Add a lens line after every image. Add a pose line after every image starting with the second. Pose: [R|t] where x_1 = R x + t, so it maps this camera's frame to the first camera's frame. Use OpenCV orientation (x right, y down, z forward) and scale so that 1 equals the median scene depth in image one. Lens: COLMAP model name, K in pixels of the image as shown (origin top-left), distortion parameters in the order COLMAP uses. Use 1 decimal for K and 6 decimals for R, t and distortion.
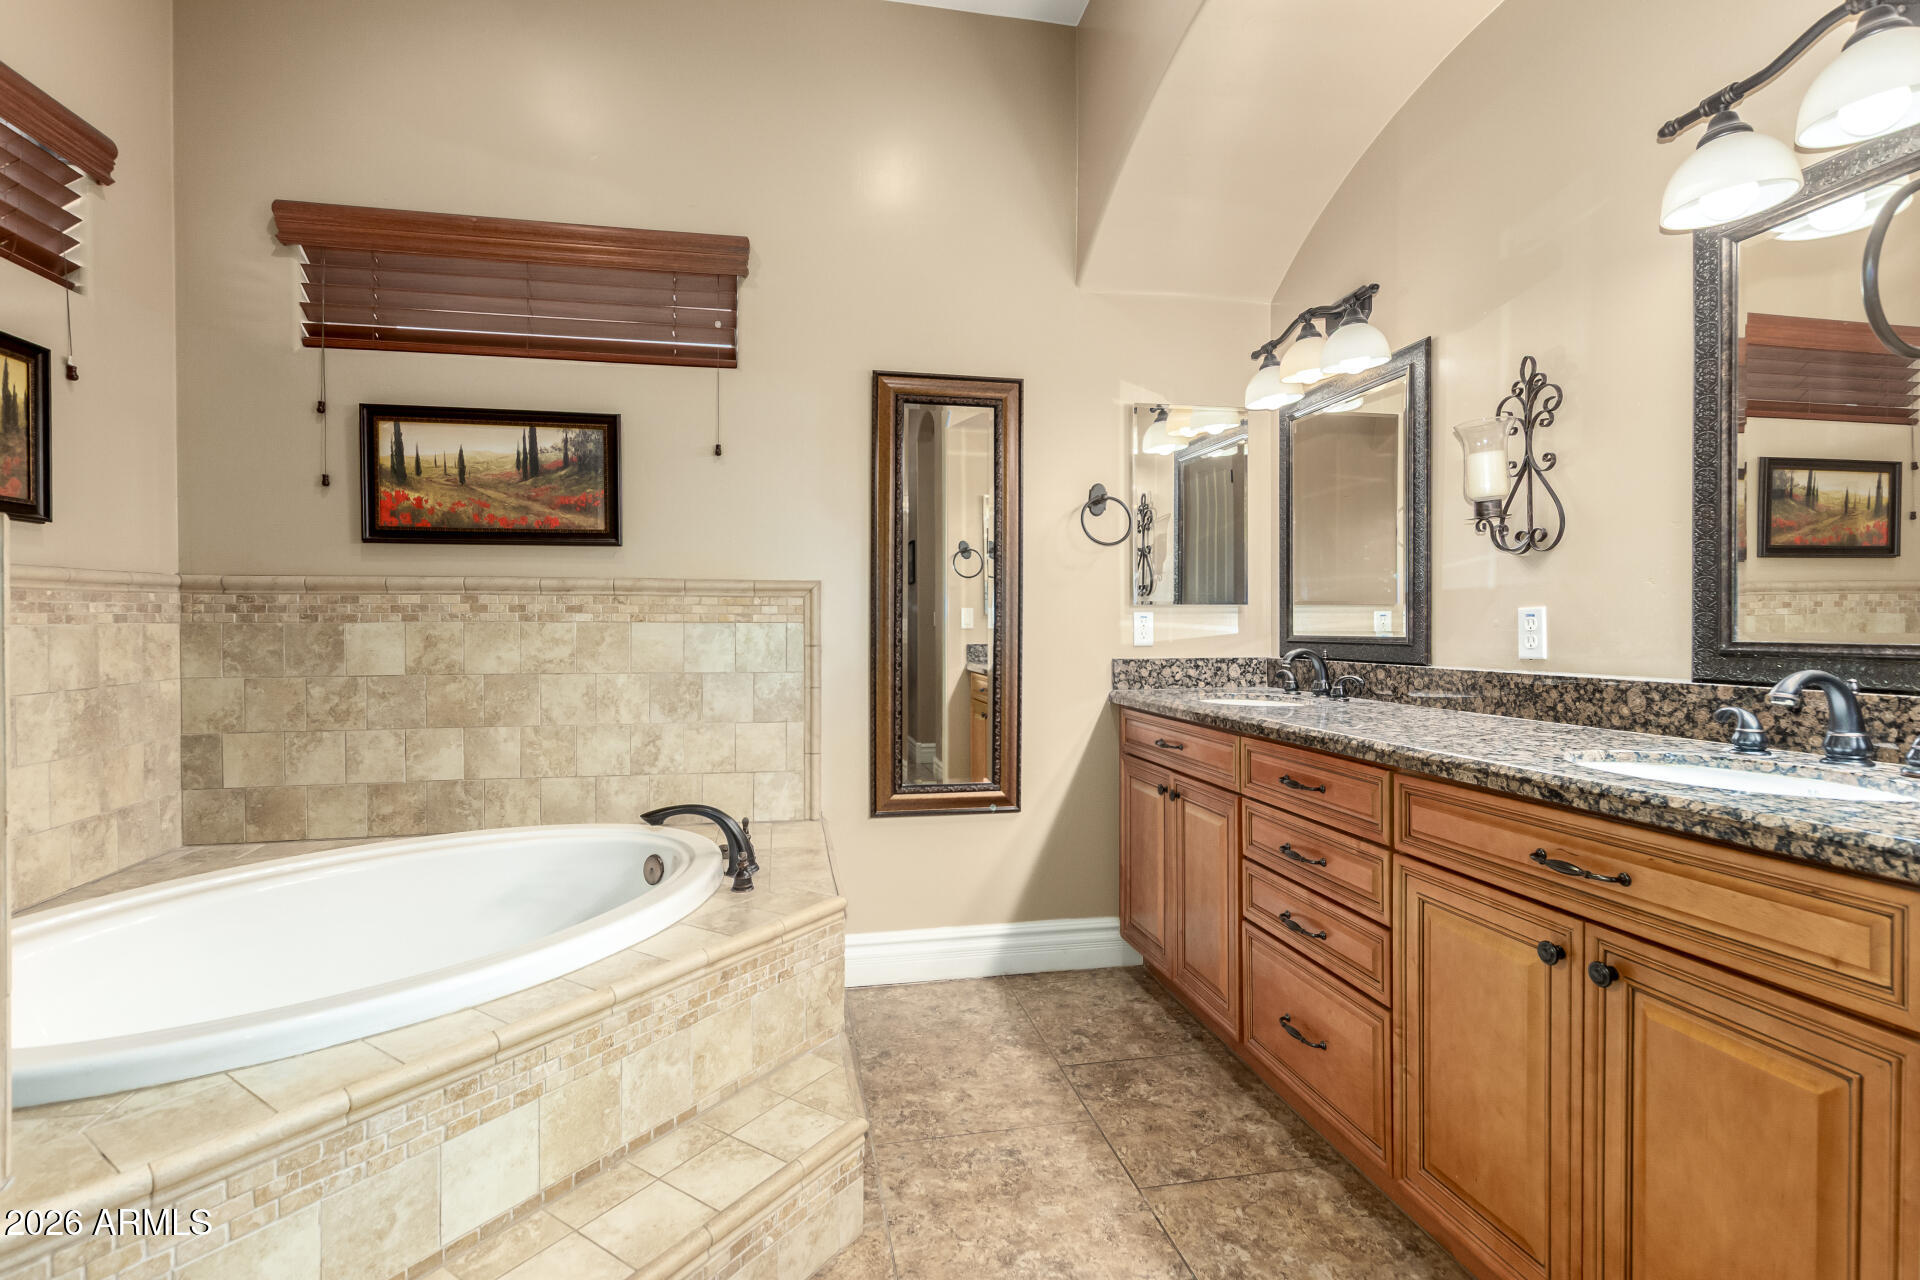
lens RADIAL K [[897.1, 0, 952.3], [0, 897.1, 635.8], [0, 0, 1]] dist [0.012571, -0.003939]
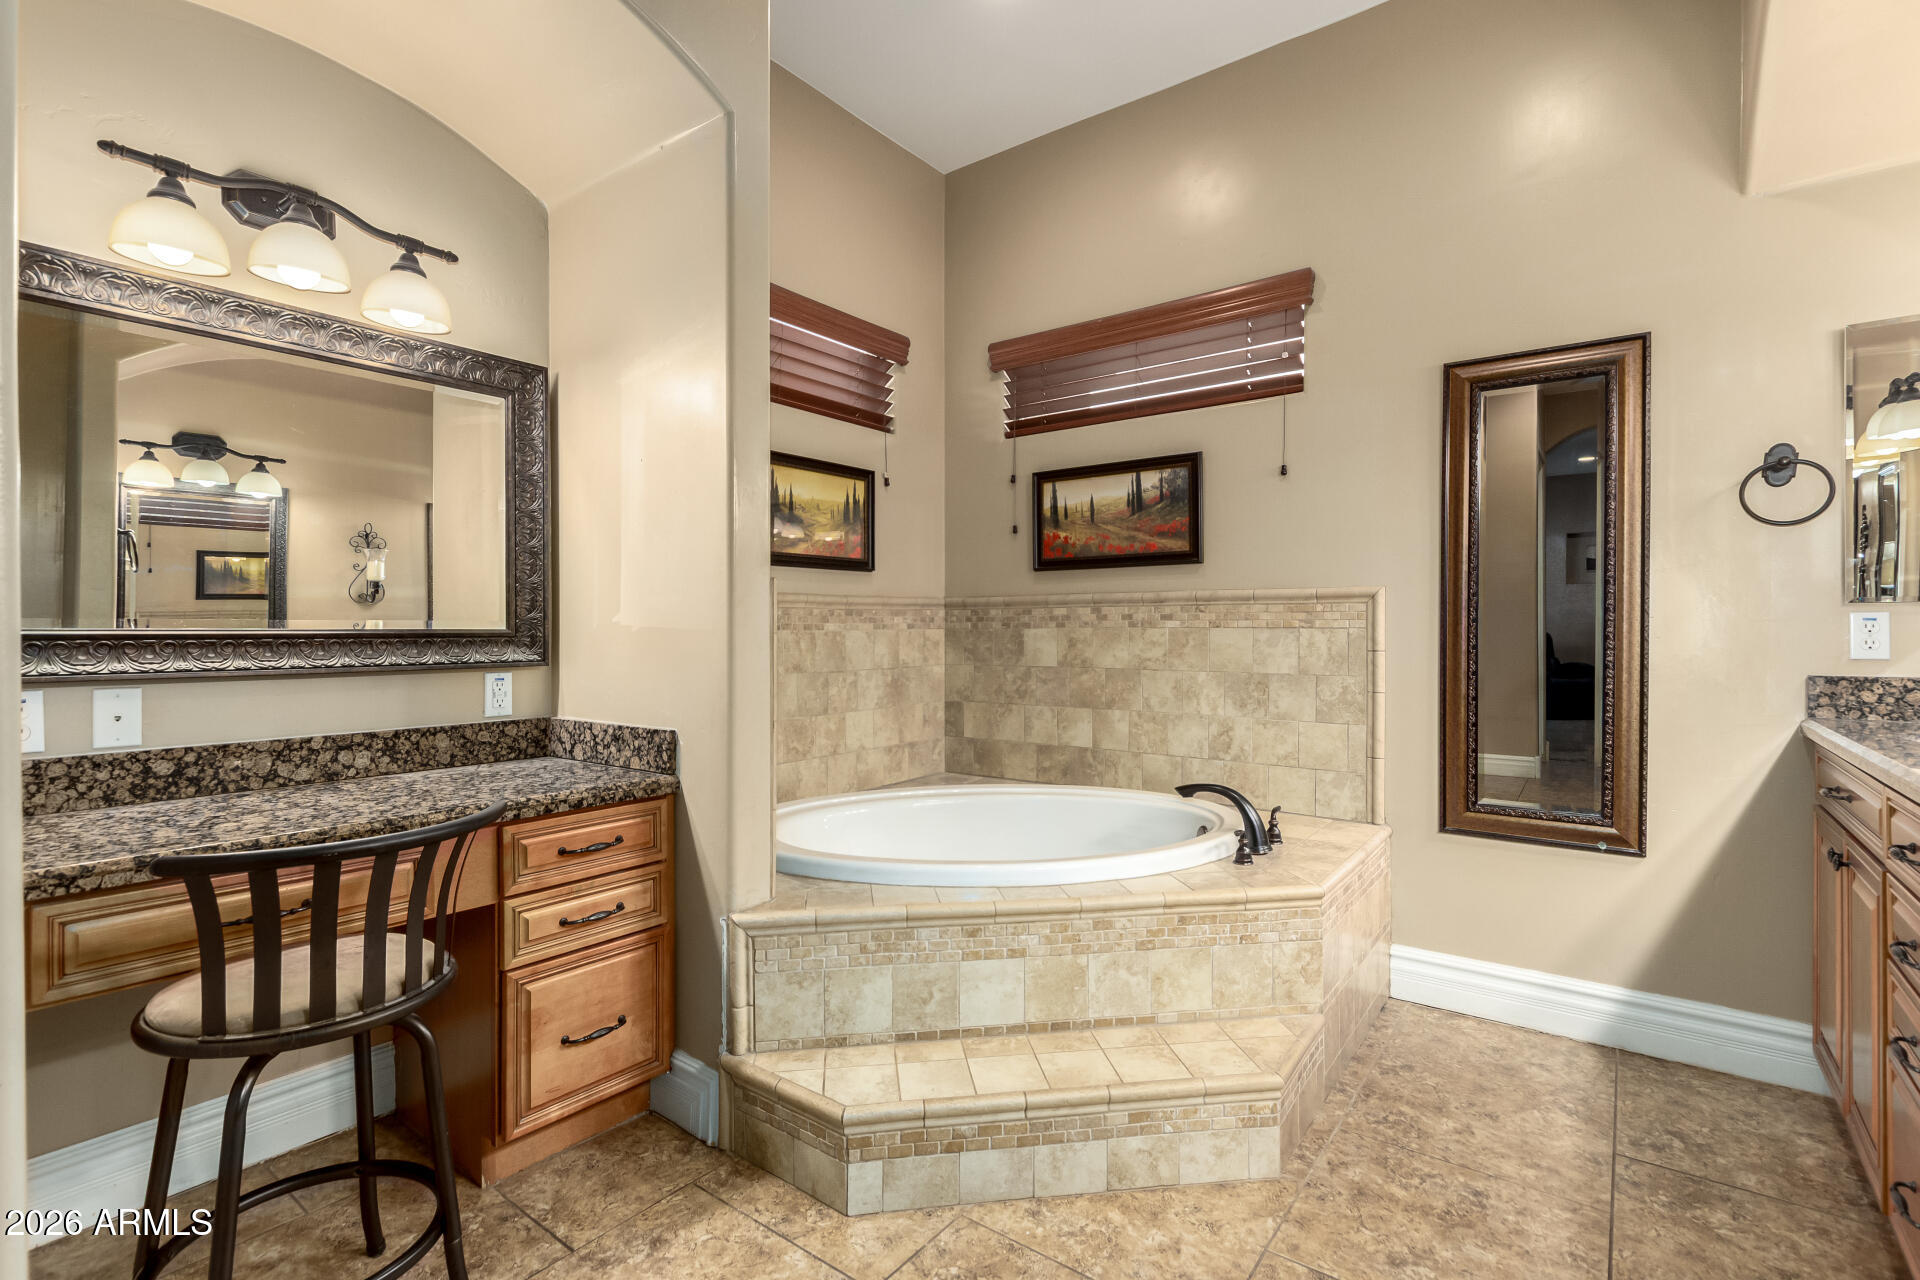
lens RADIAL K [[897.1, 0, 952.3], [0, 897.1, 635.8], [0, 0, 1]] dist [0.012571, -0.003939]
pose [[0.670116, 0.005187, -0.742238, 0.295310], [-0.008959, 0.999959, -0.001100, -0.000557], [0.742203, 0.007386, 0.670135, -0.030254]]
